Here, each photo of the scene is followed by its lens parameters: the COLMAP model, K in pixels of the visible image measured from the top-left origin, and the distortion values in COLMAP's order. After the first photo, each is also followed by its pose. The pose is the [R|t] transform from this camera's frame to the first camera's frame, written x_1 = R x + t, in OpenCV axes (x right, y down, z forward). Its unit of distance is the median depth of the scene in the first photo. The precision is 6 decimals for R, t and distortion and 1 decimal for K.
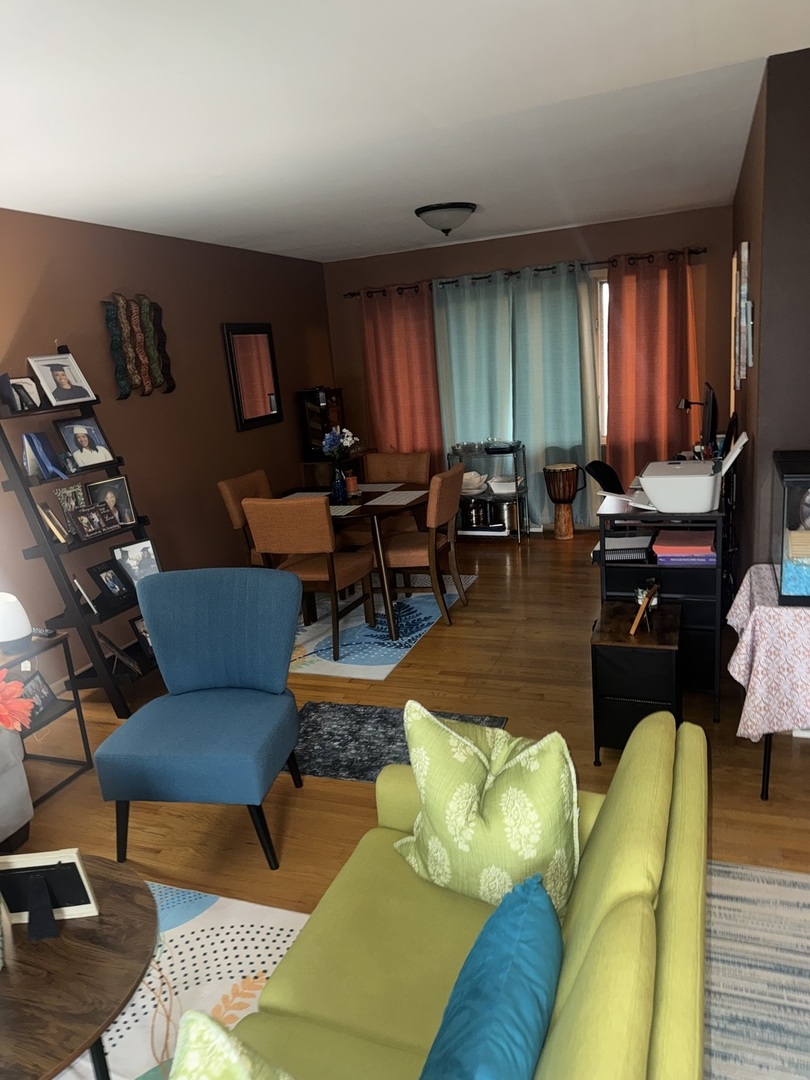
lens RADIAL K [[767.3, 0, 408.7], [0, 767.3, 538.5], [0, 0, 1]] dist [0.068637, -0.086904]
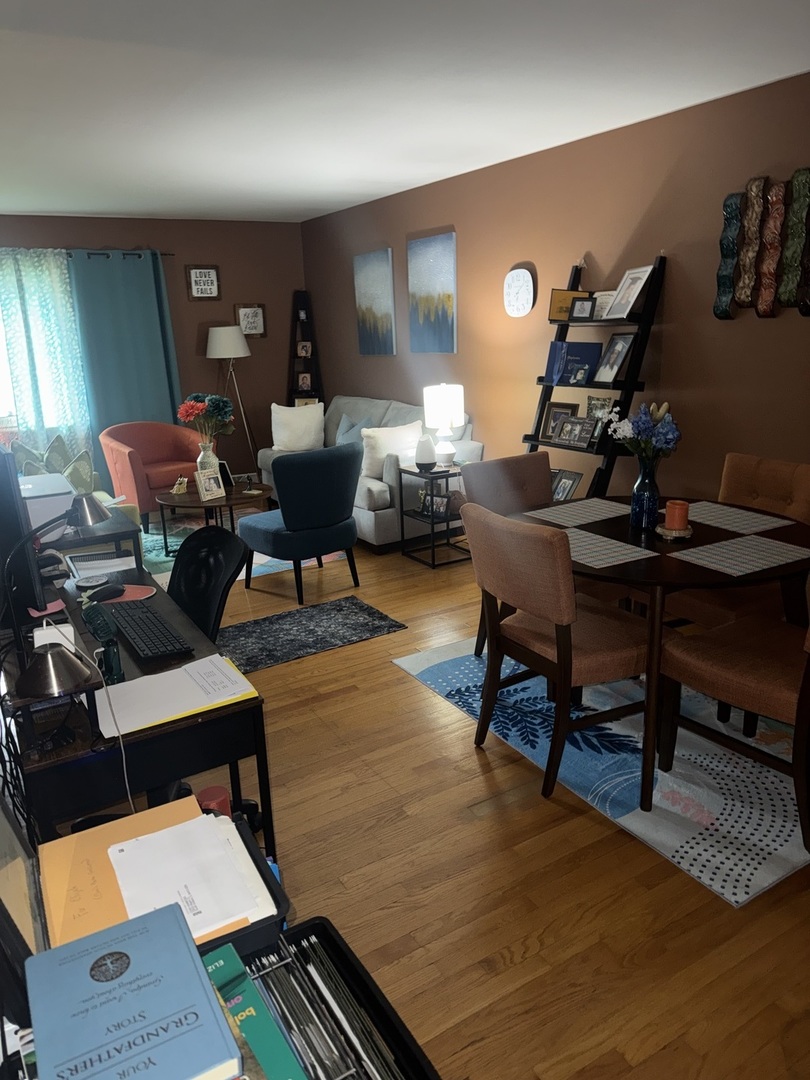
lens RADIAL K [[767.3, 0, 409.4], [0, 767.3, 544.9], [0, 0, 1]] dist [0.068637, -0.086904]
pose [[-0.617544, 0.327087, -0.715299, 0.555988], [-0.092355, 0.872984, 0.478925, -0.374805], [0.781095, 0.361819, -0.508898, 1.396476]]
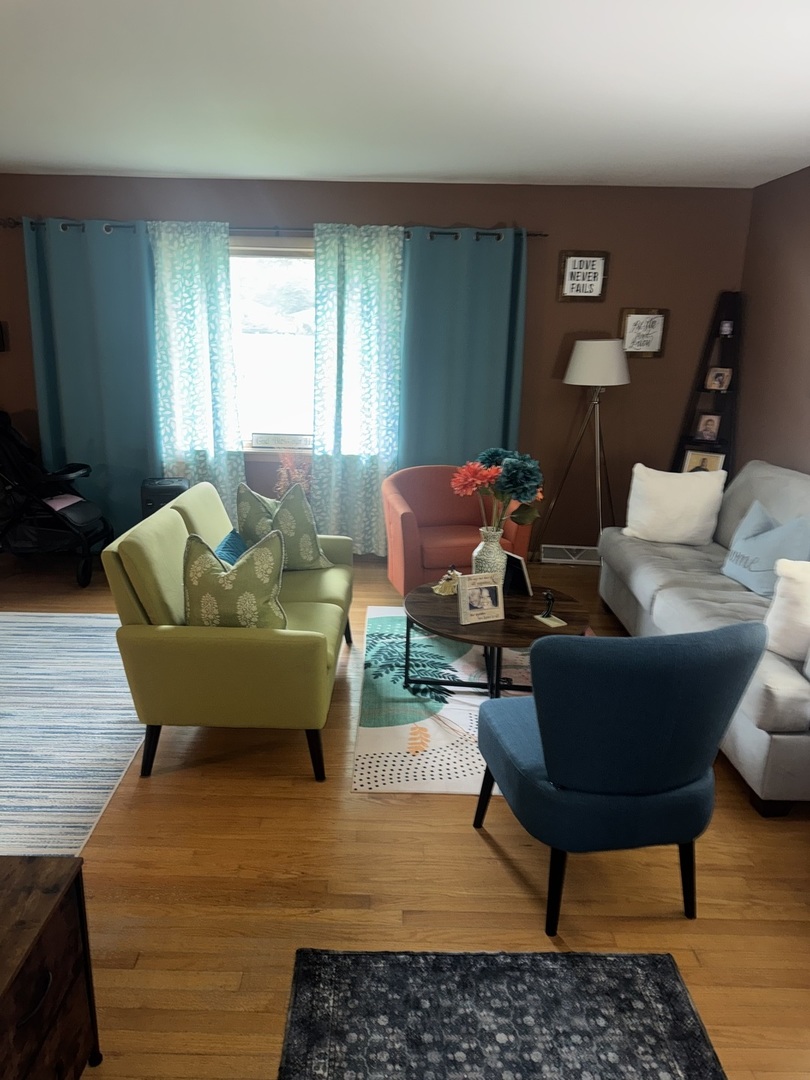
lens RADIAL K [[767.3, 0, 393.6], [0, 767.3, 545.5], [0, 0, 1]] dist [0.068637, -0.086904]
pose [[-0.938619, 0.158532, -0.306370, 0.122446], [-0.016496, 0.866498, 0.498909, -0.248168], [0.344561, 0.473339, -0.810696, 1.020171]]
